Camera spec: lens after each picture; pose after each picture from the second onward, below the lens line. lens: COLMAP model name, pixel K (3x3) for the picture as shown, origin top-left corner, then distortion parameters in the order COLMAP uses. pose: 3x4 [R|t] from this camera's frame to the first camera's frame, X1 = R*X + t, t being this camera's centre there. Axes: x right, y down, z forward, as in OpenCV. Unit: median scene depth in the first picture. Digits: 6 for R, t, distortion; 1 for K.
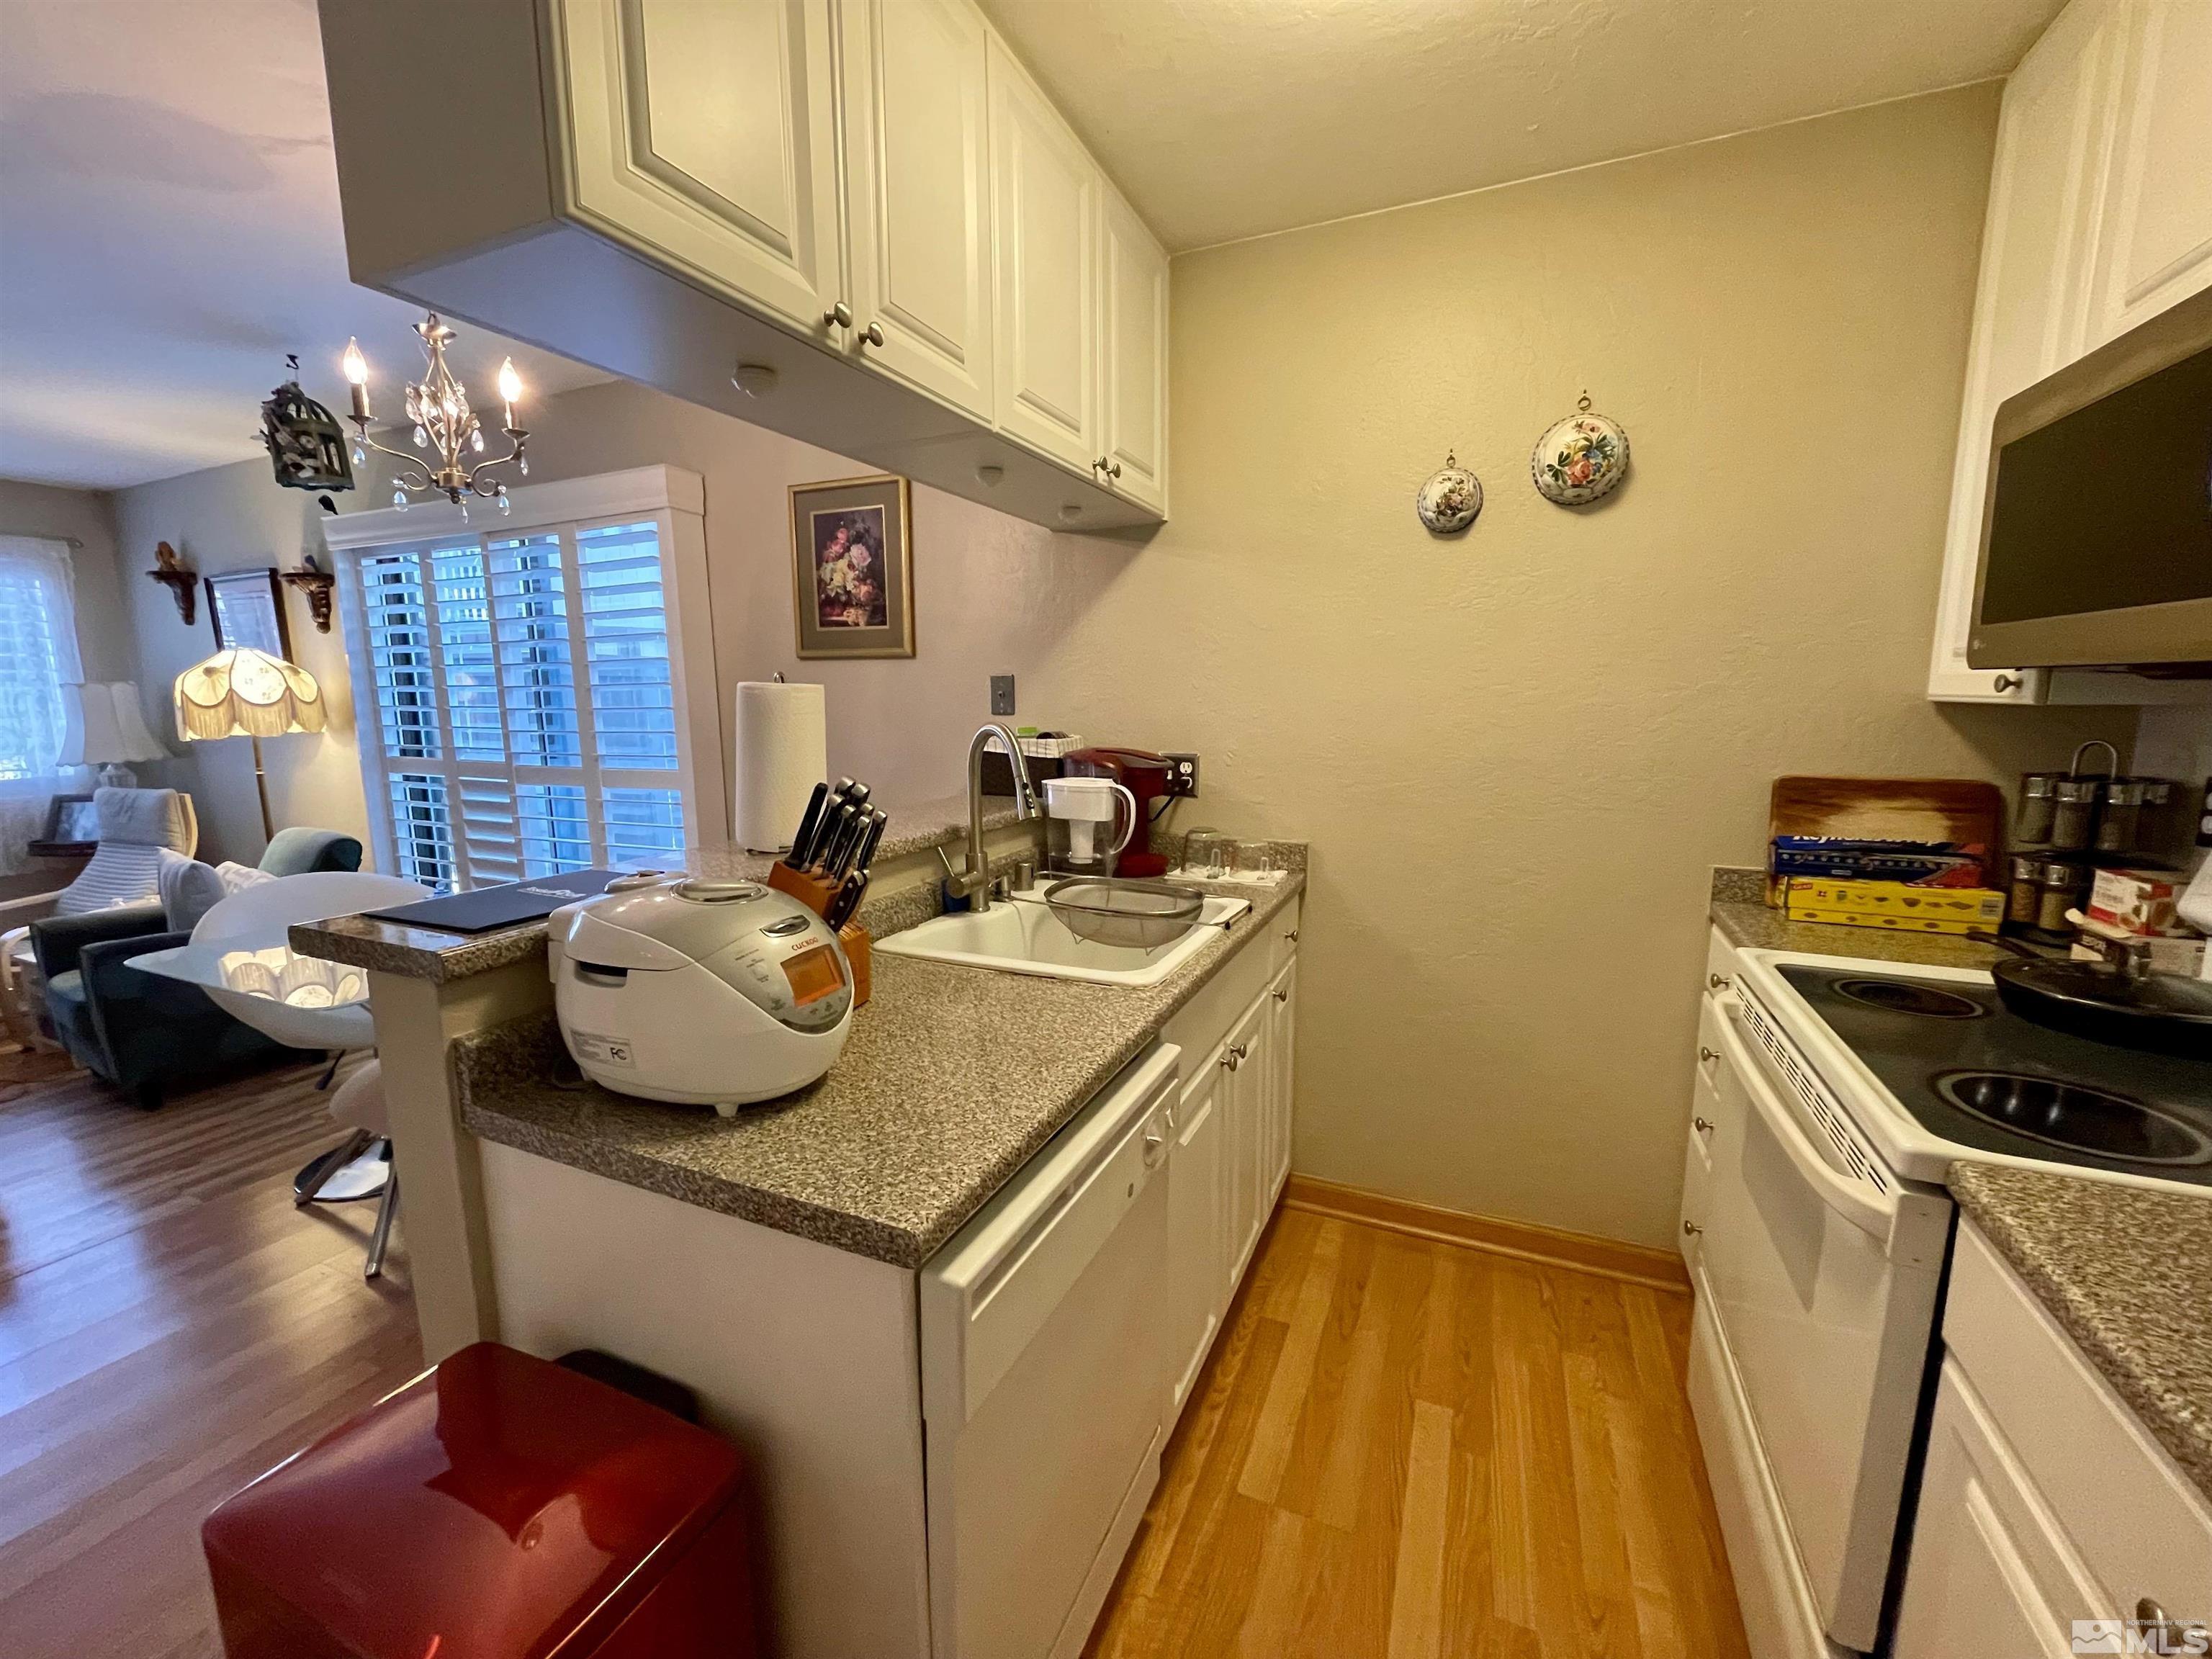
lens RADIAL K [[877.0, 0, 1106.0], [0, 877.0, 829.5], [0, 0, 1]] dist [-0.015982, -0.000270]
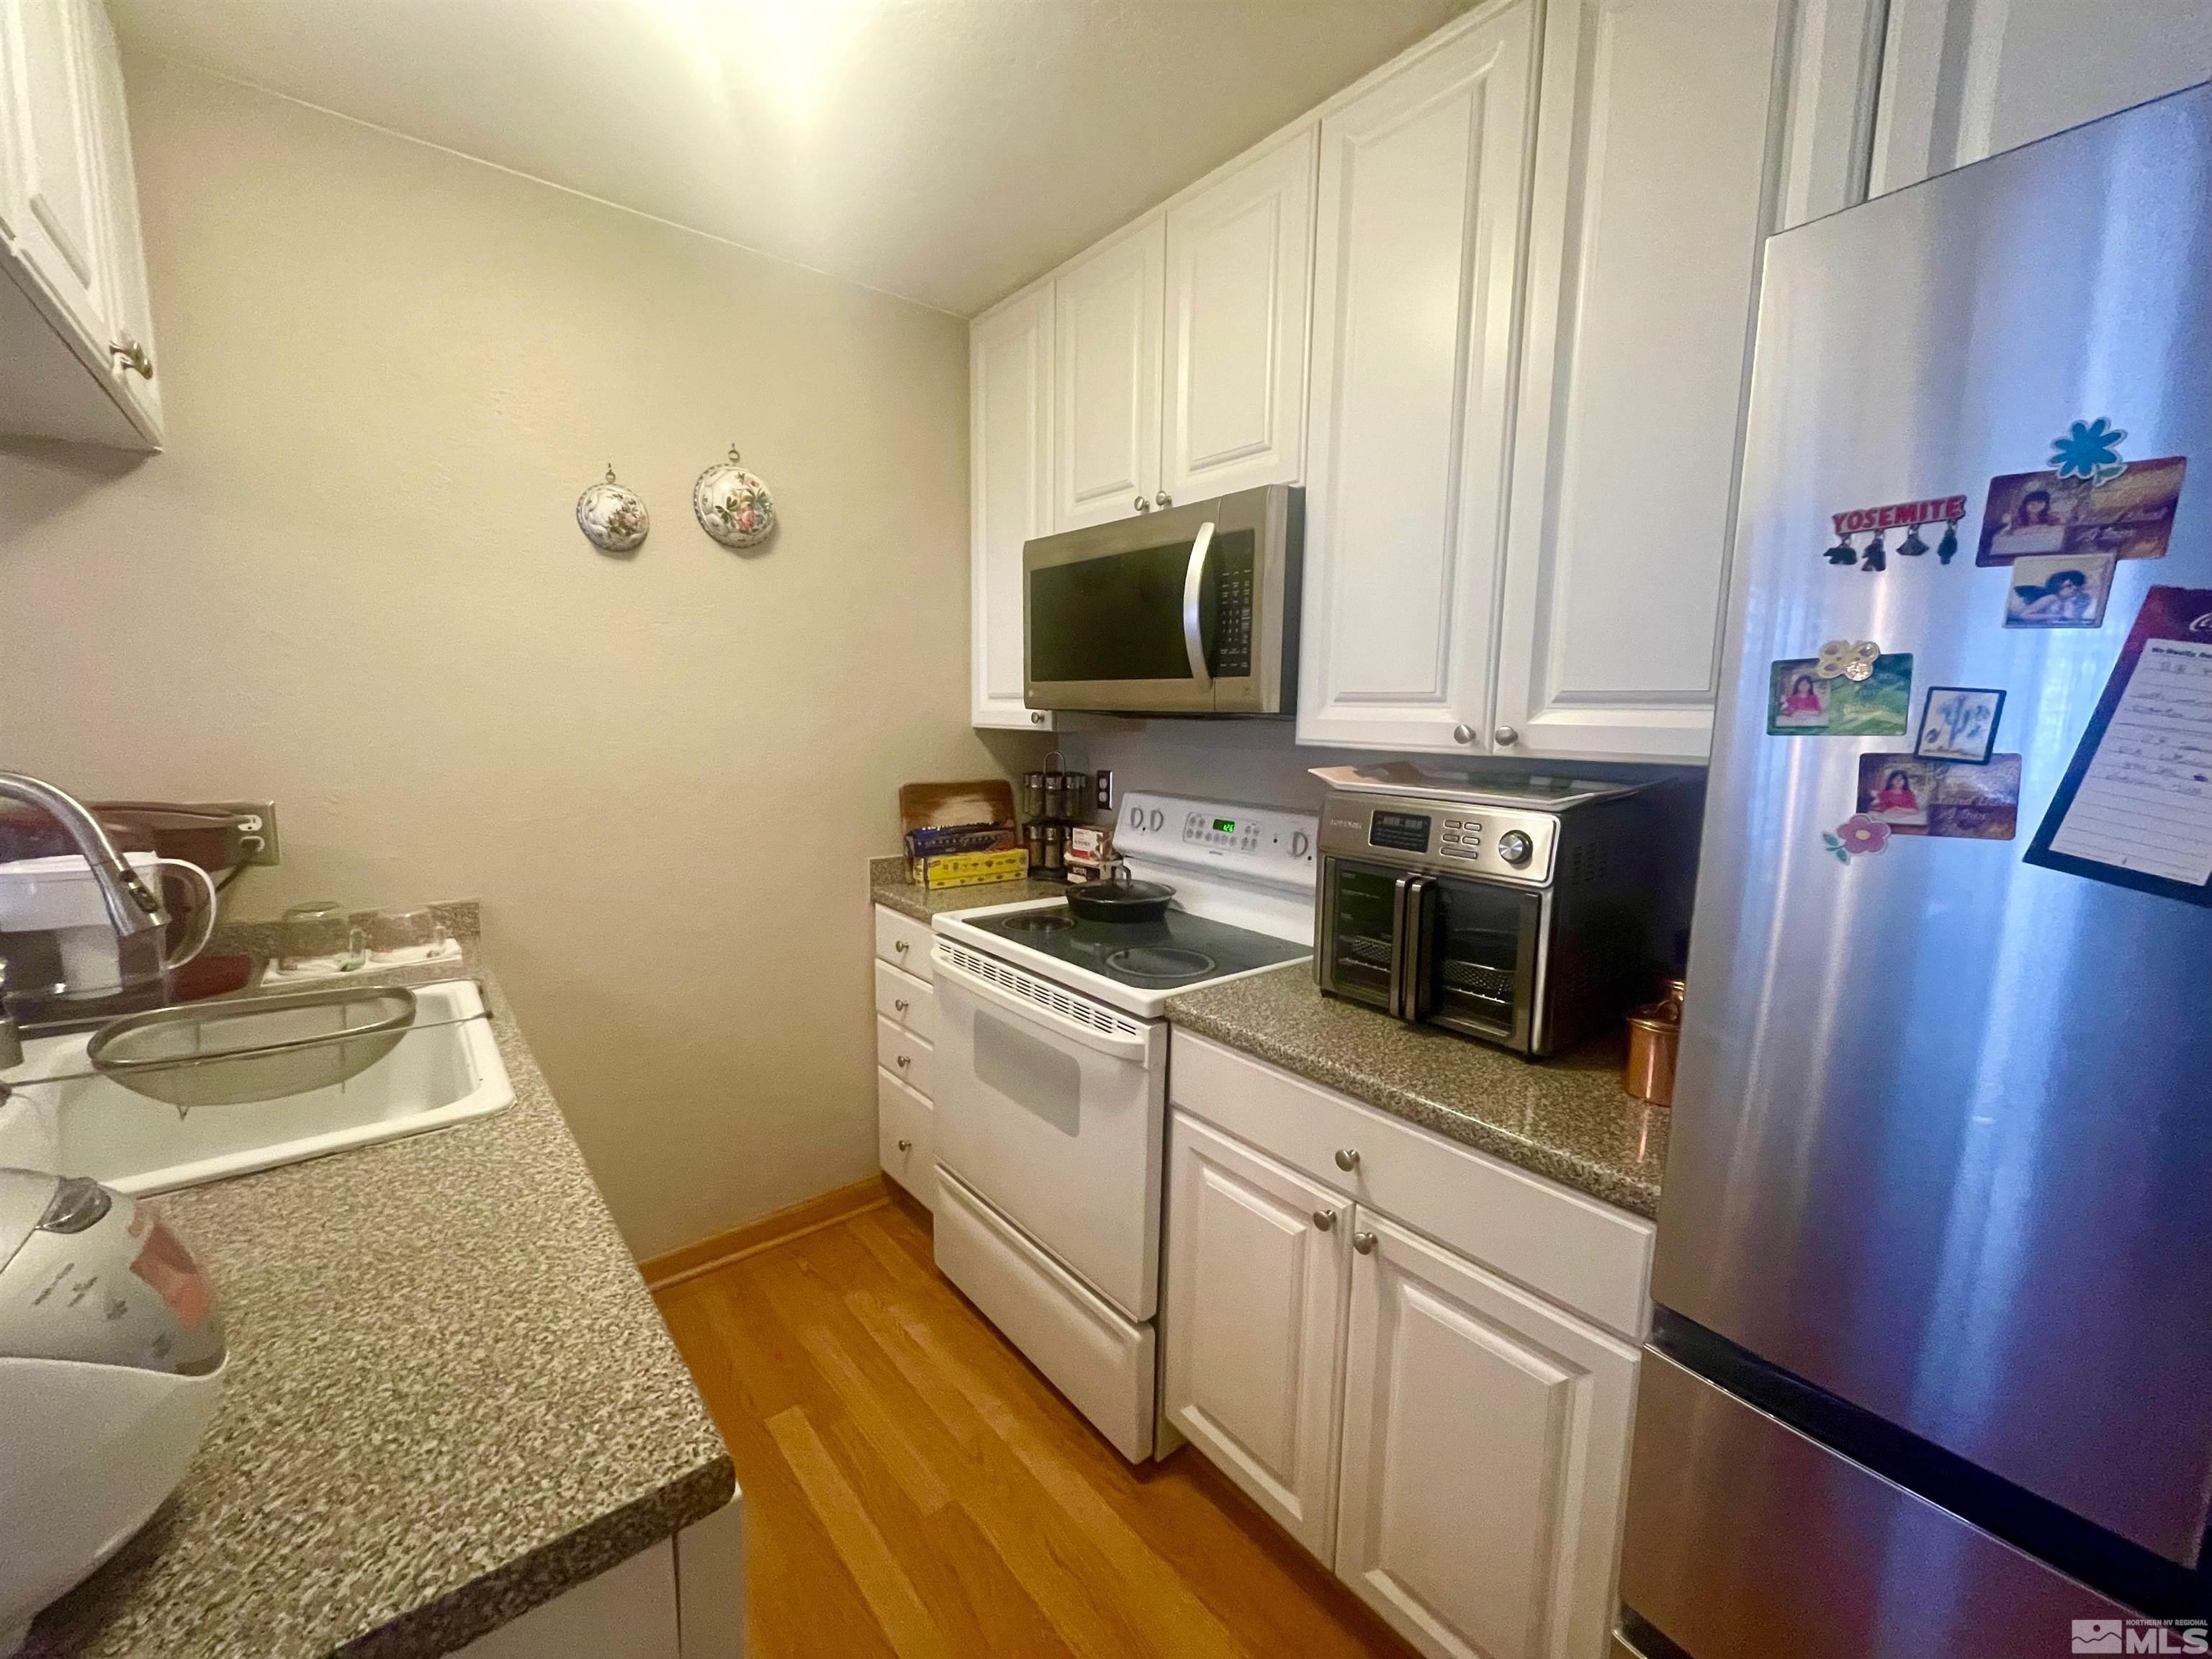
lens RADIAL K [[877.0, 0, 1106.0], [0, 877.0, 829.5], [0, 0, 1]] dist [-0.015982, -0.000270]
pose [[0.438720, -0.103618, 0.892630, -0.304996], [0.118118, 0.991361, 0.057025, -0.034640], [-0.890827, 0.080417, 0.447169, 0.145367]]
